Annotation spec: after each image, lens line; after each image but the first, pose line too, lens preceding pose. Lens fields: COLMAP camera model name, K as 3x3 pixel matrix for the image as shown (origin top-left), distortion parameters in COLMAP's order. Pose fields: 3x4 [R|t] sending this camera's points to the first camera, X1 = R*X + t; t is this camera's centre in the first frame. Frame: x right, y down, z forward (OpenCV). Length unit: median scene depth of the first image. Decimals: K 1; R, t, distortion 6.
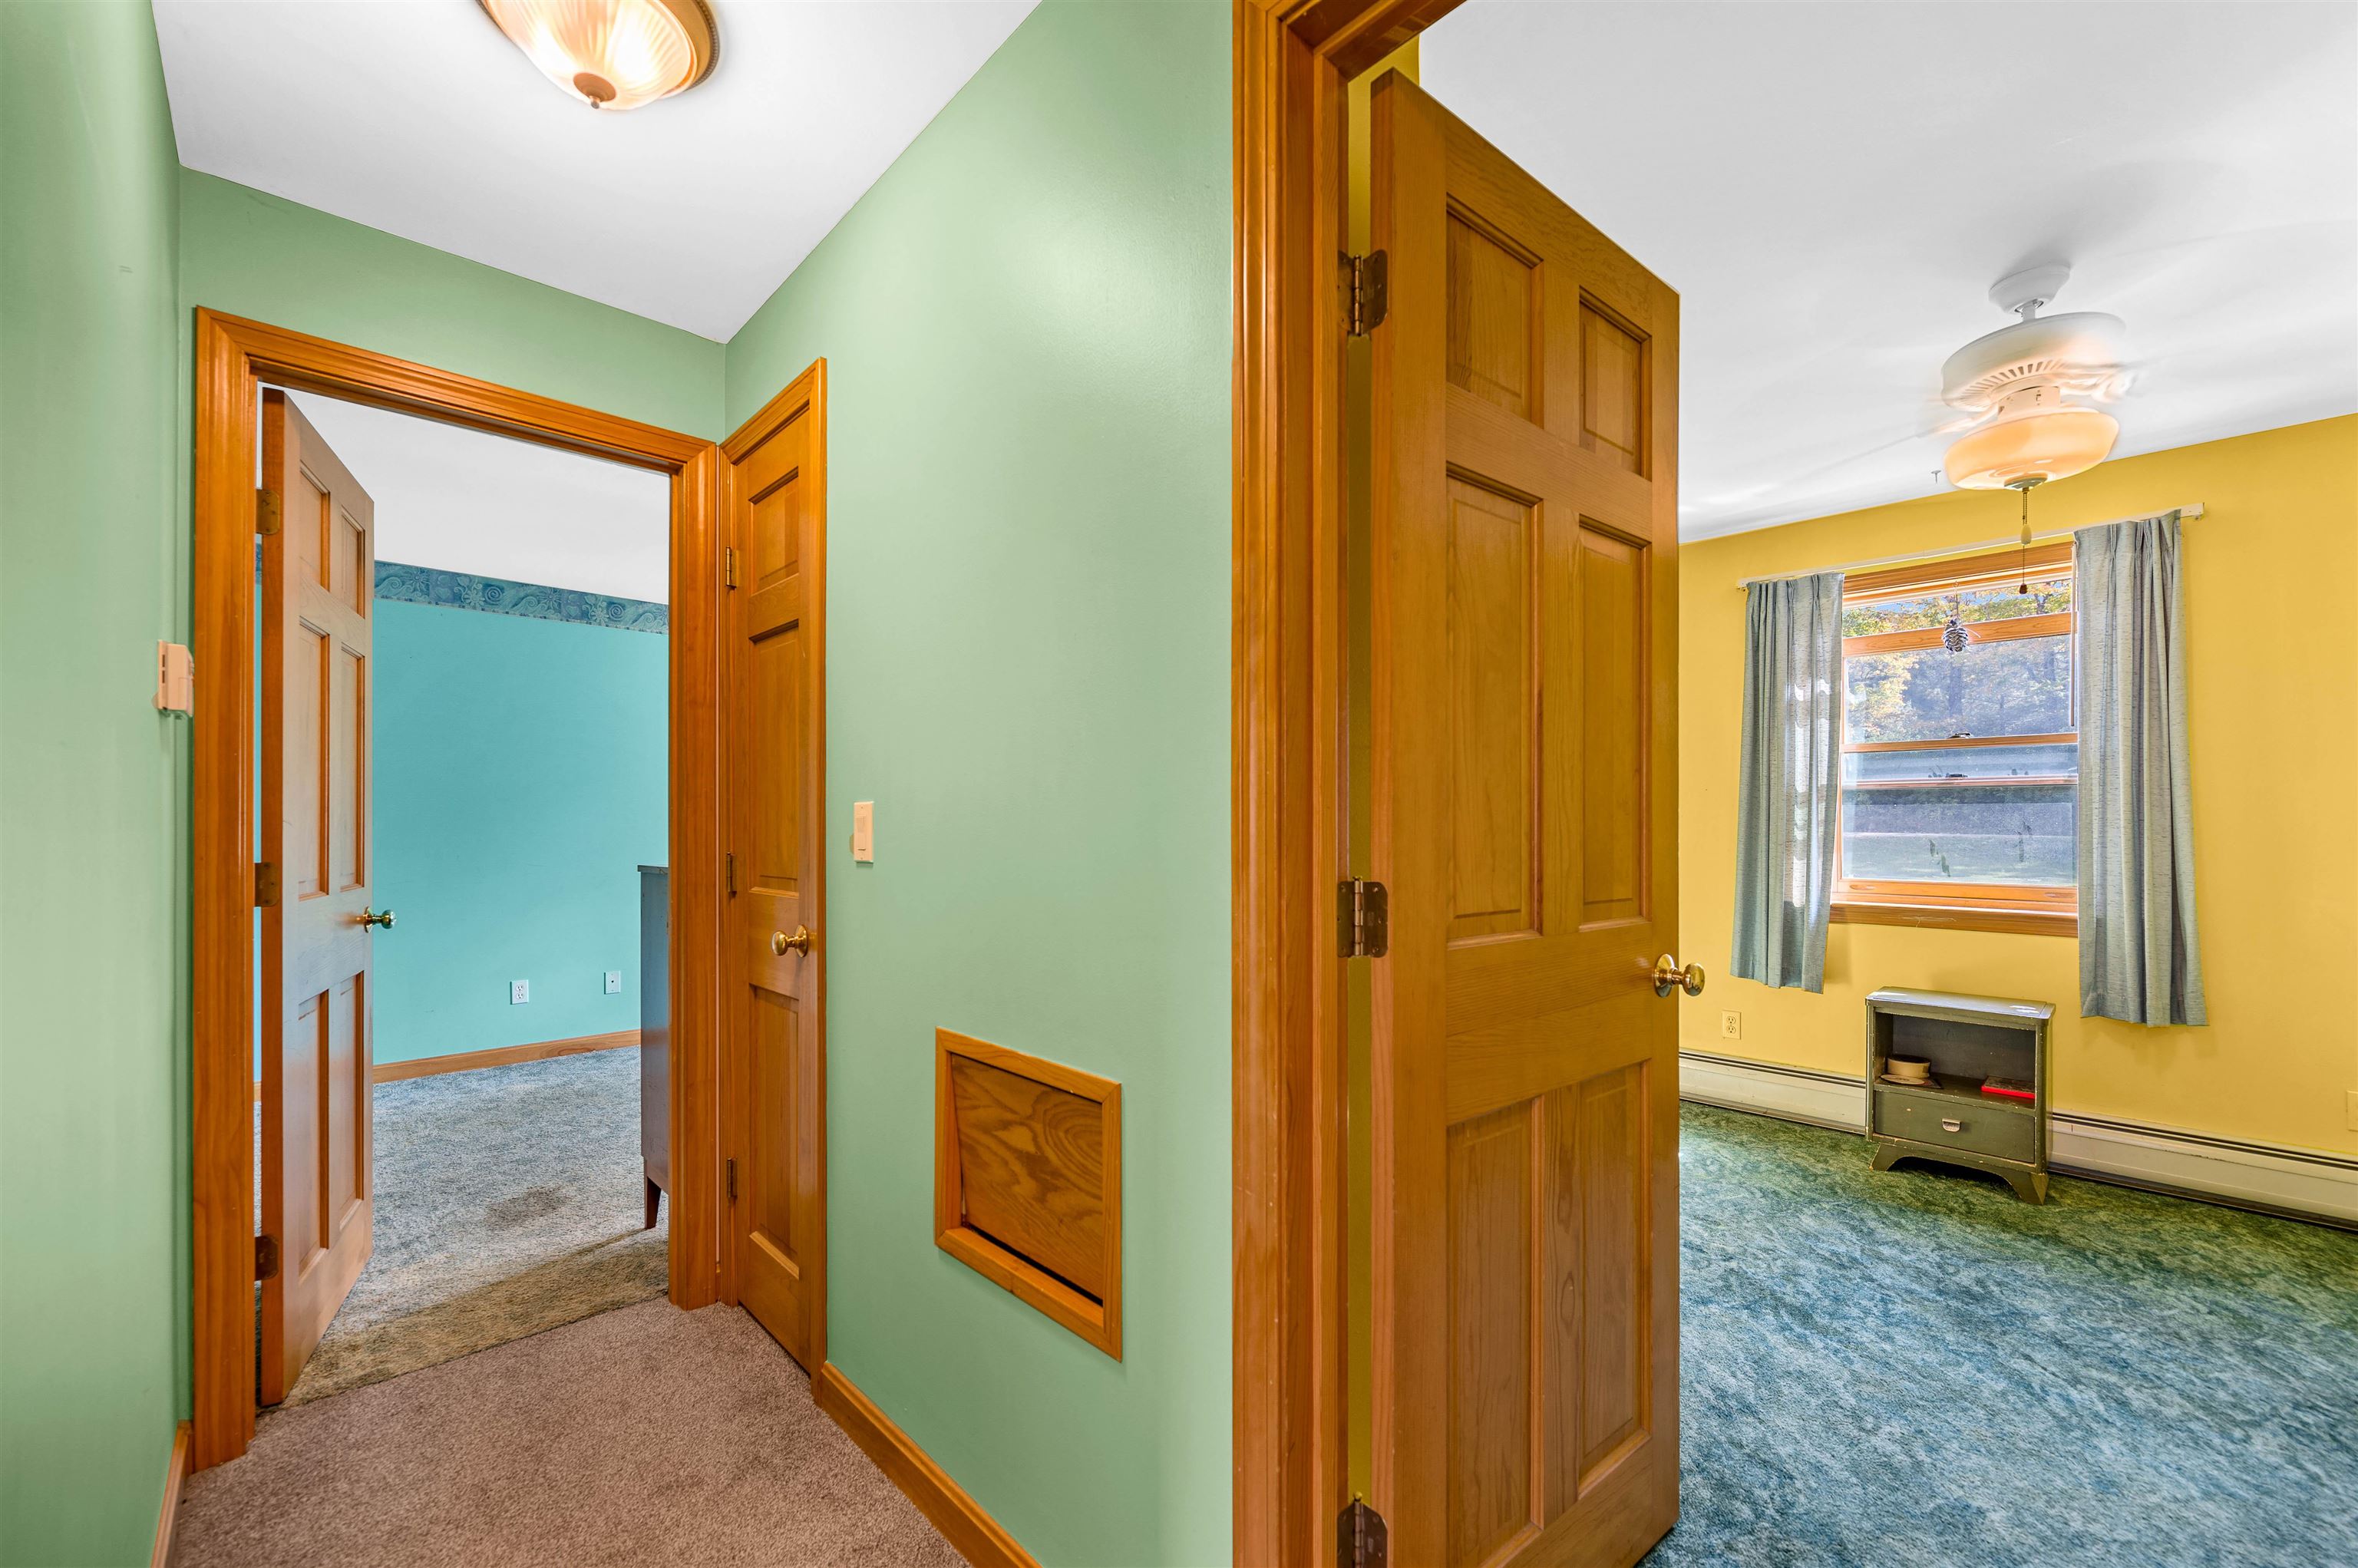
lens RADIAL K [[943.3, 0, 1152.7], [0, 943.3, 820.7], [0, 0, 1]] dist [-0.001451, 0.000953]
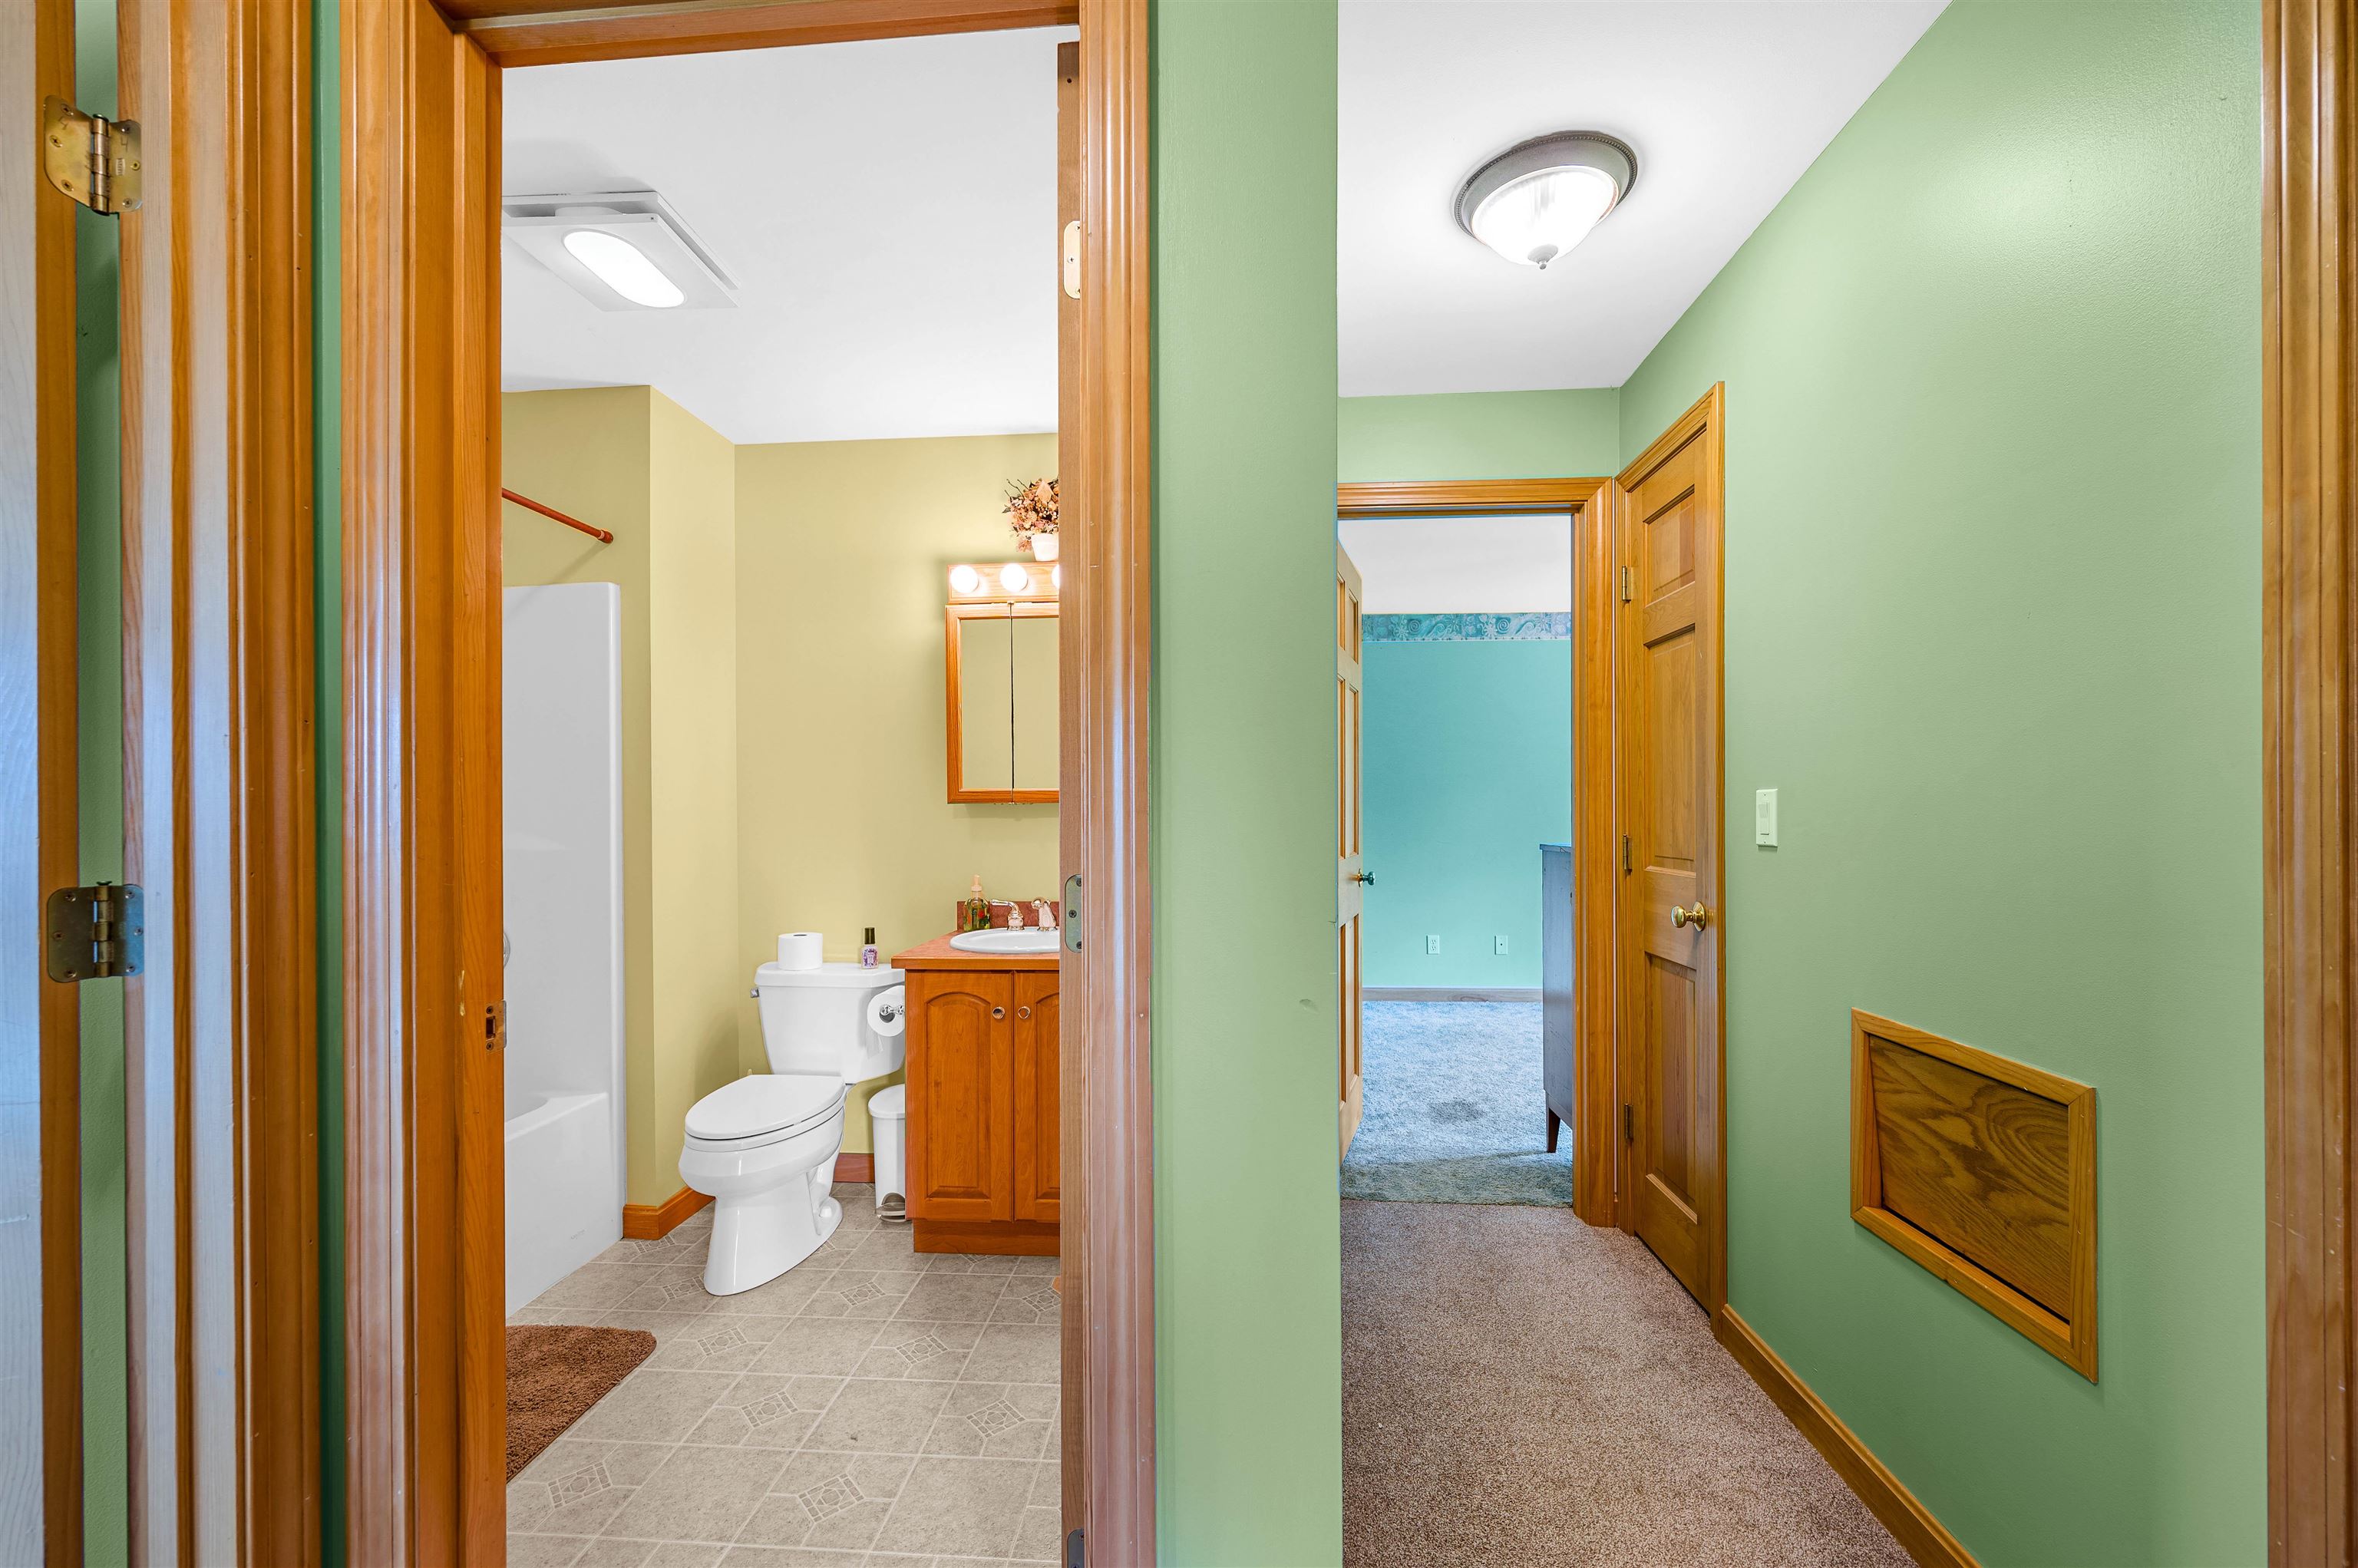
lens RADIAL K [[943.3, 0, 1191.5], [0, 943.3, 807.1], [0, 0, 1]] dist [-0.001451, 0.000953]
pose [[0.688286, -0.001619, -0.725438, 0.017412], [0.003301, 0.999994, 0.000900, -0.002742], [0.725432, -0.003015, 0.688287, -0.179121]]
